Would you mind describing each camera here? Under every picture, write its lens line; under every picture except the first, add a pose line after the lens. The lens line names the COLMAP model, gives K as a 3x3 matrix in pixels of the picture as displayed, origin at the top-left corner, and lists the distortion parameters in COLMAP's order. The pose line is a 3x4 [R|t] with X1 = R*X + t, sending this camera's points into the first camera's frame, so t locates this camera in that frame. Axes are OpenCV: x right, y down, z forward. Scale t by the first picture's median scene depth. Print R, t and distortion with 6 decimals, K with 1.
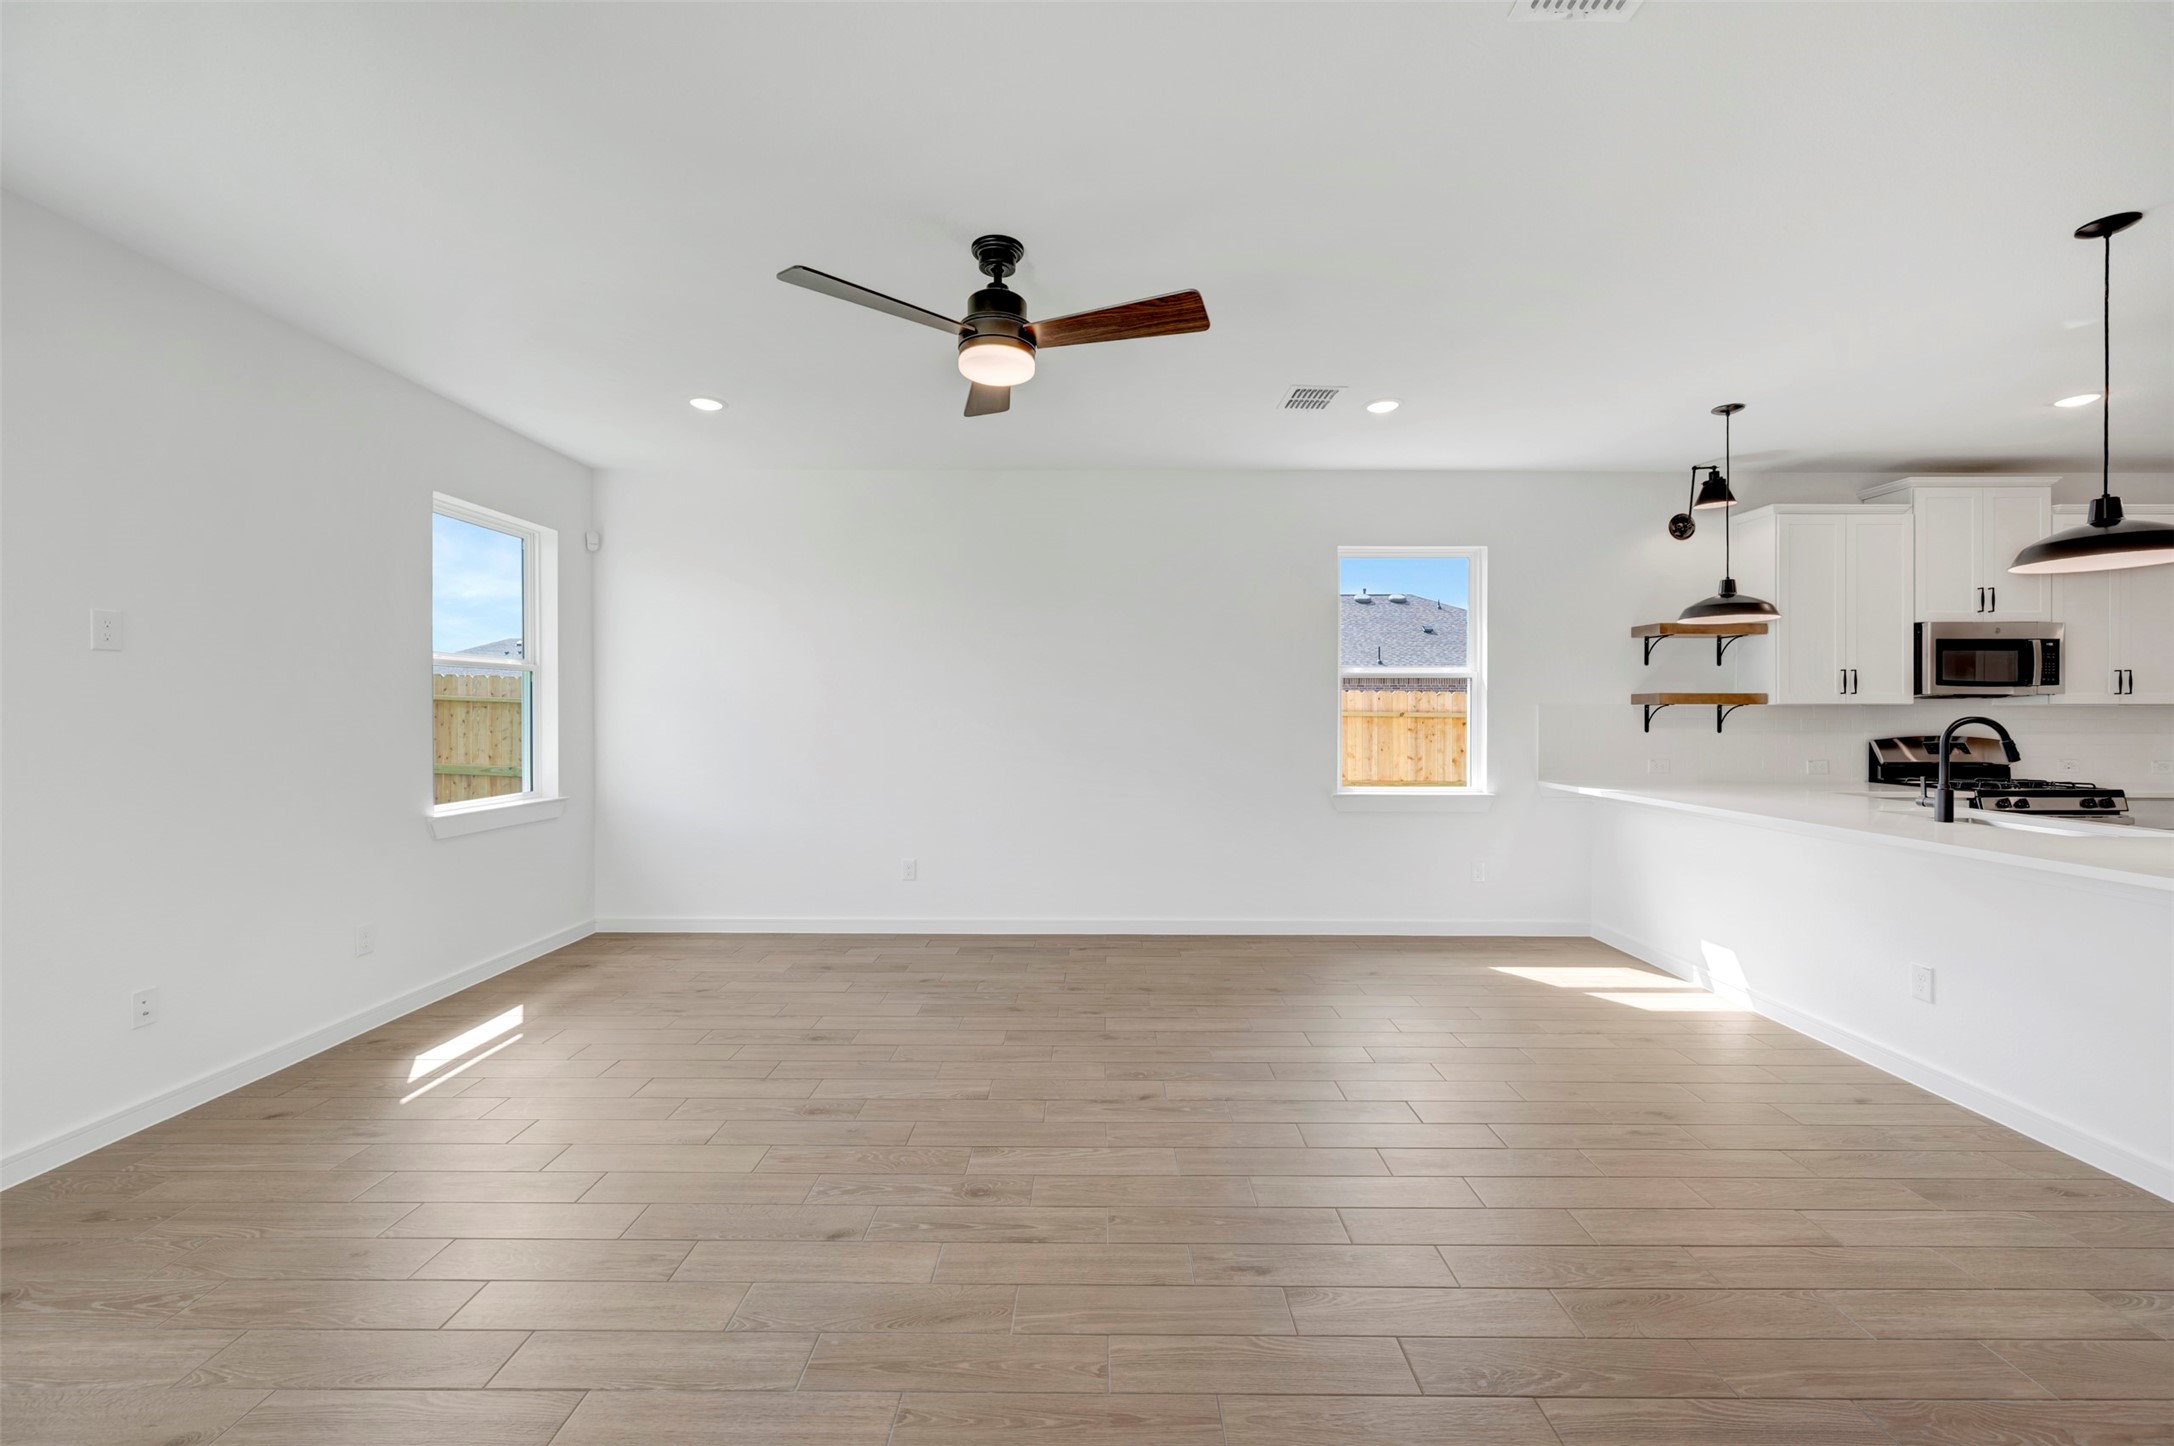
lens RADIAL K [[862.9, 0, 1092.7], [0, 862.9, 728.5], [0, 0, 1]] dist [-0.003380, -0.000175]
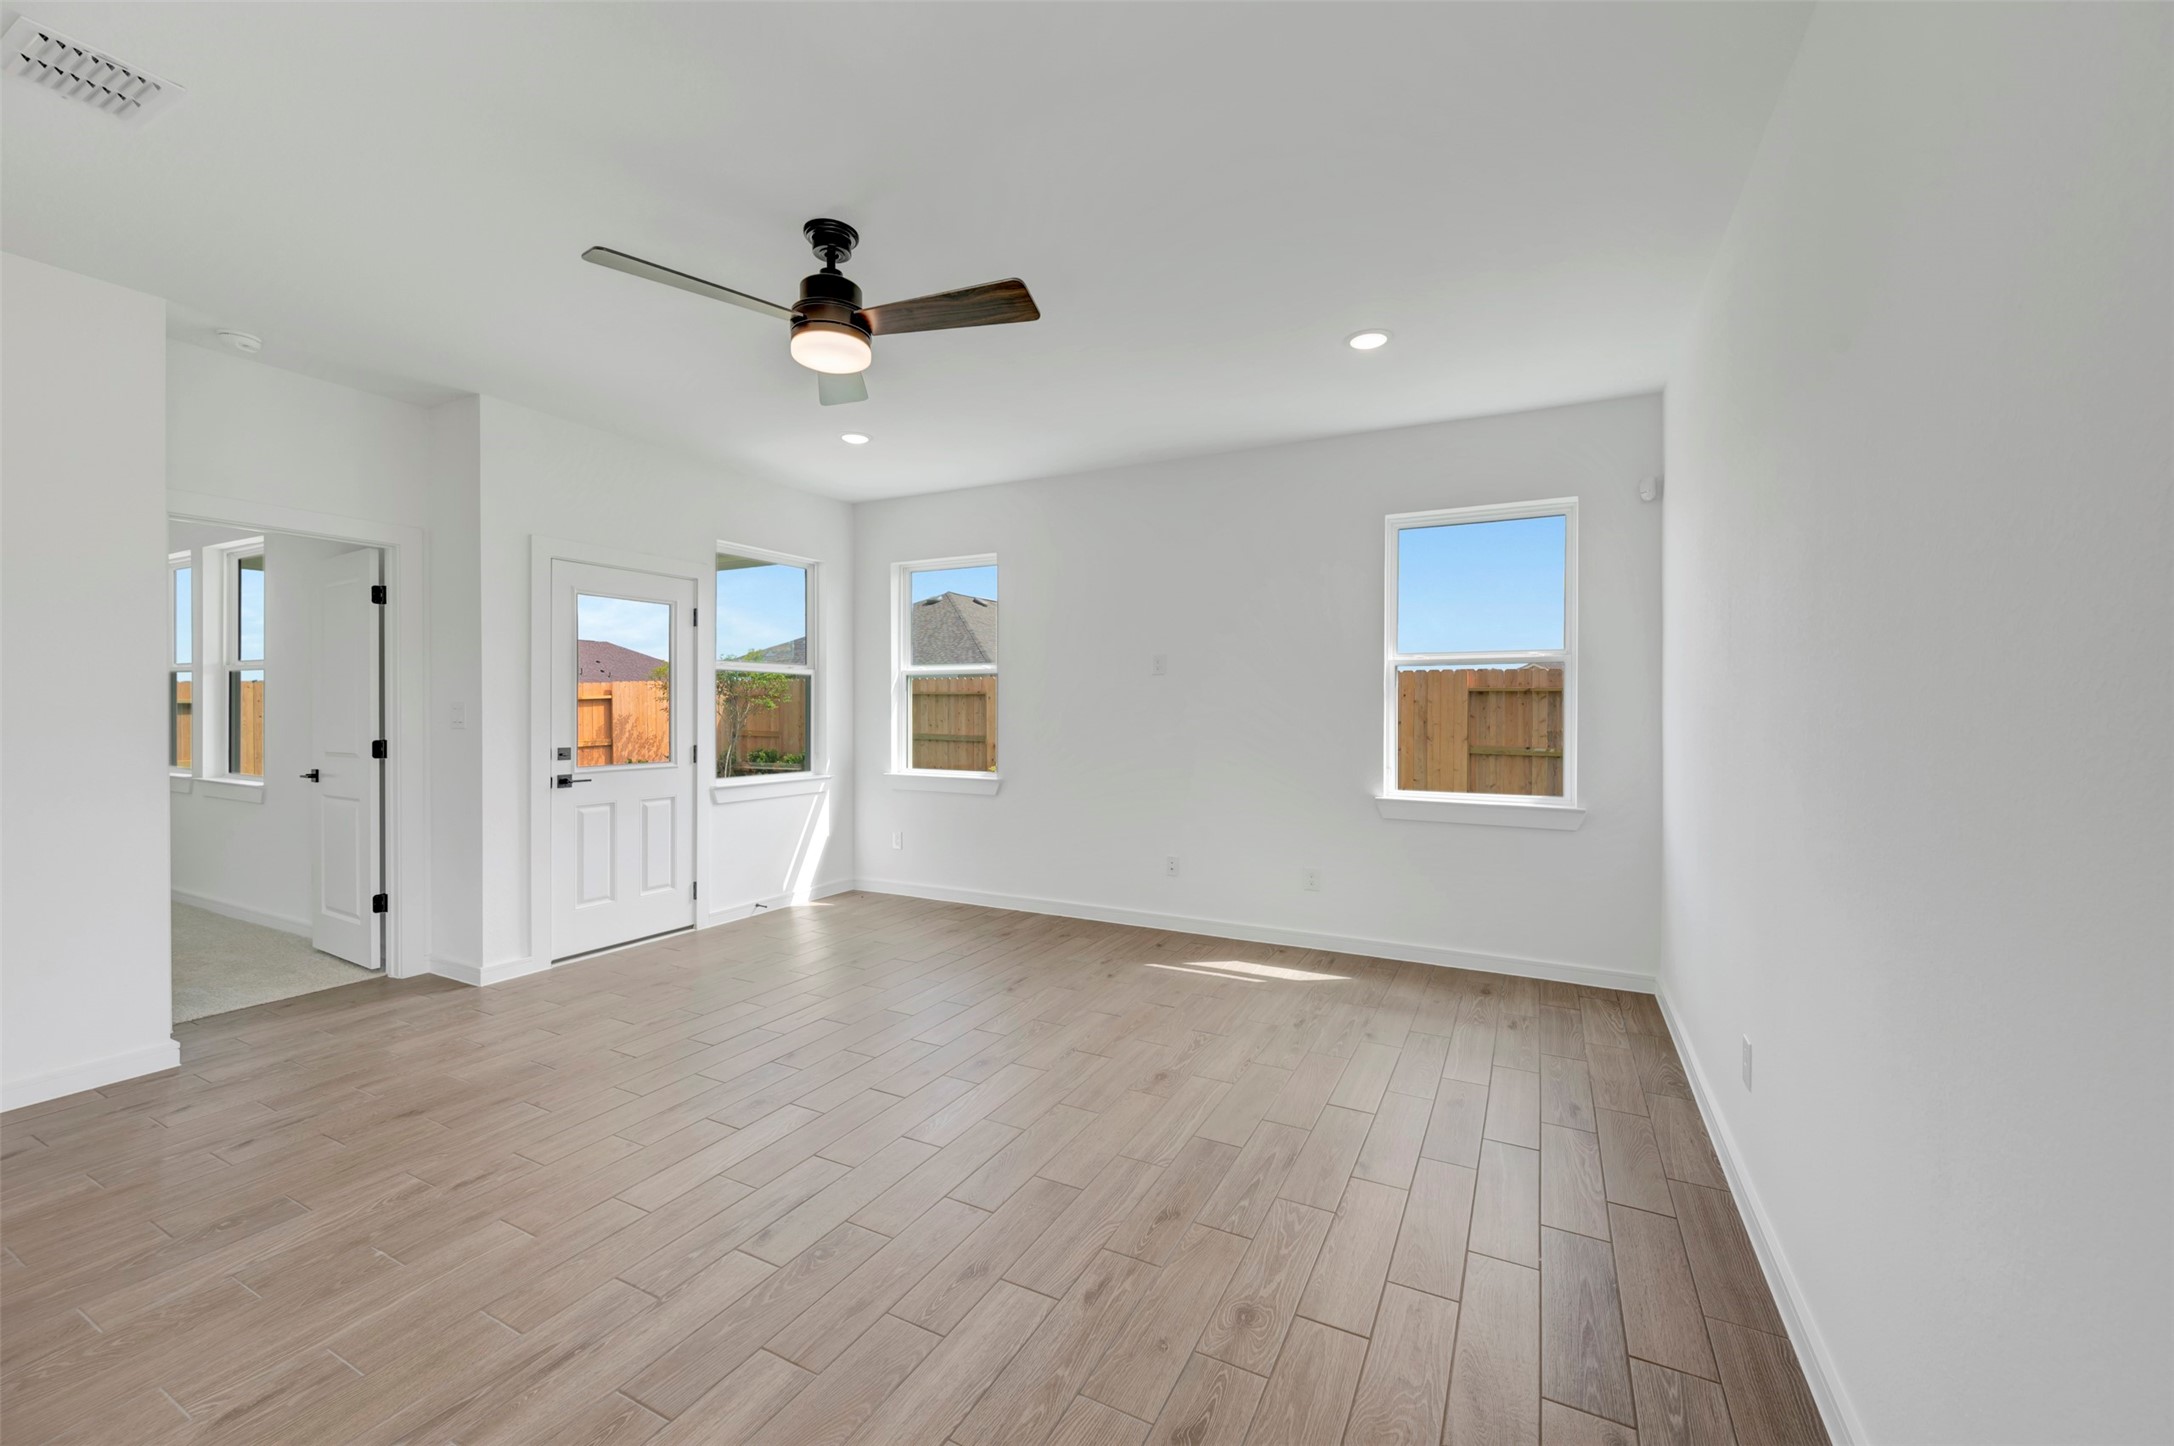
lens RADIAL K [[862.9, 0, 1098.1], [0, 862.9, 711.1], [0, 0, 1]] dist [-0.003380, -0.000175]
pose [[-0.459467, -0.001399, -0.888194, 0.477831], [-0.023661, 0.999663, 0.010666, -0.018006], [0.887880, 0.025917, -0.459345, 1.313941]]
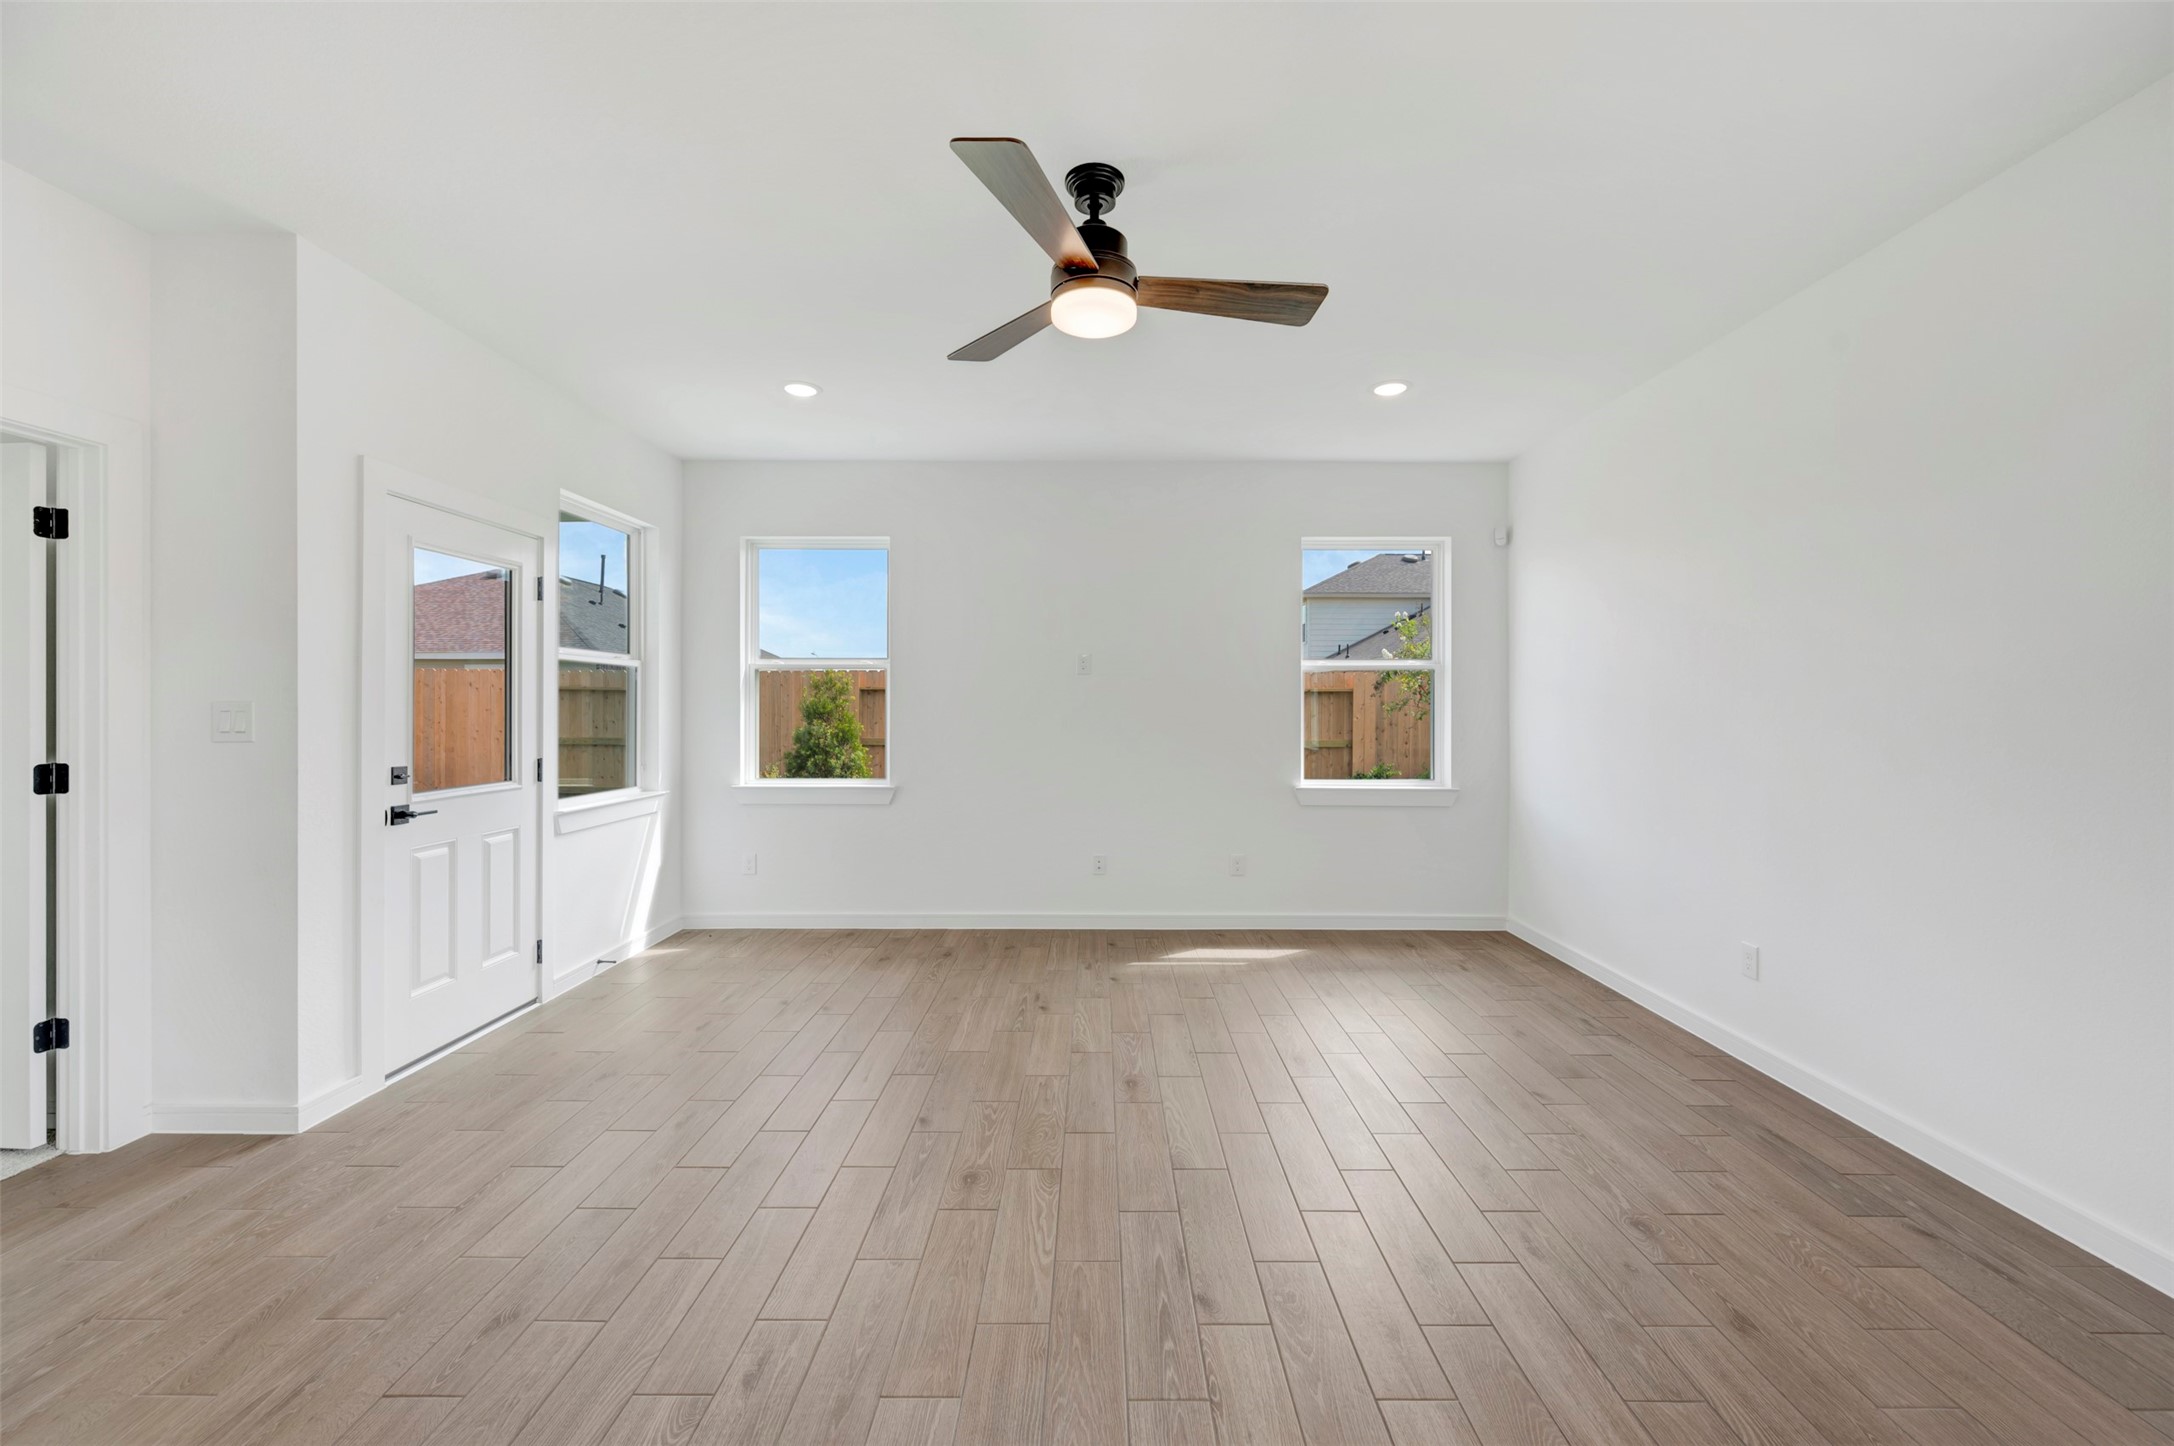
lens RADIAL K [[862.9, 0, 1097.6], [0, 862.9, 705.9], [0, 0, 1]] dist [-0.003380, -0.000175]
pose [[-0.000578, -0.003954, -0.999992, 0.589162], [-0.023765, 0.999710, -0.003939, -0.007992], [0.999717, 0.023763, -0.000672, 0.764257]]
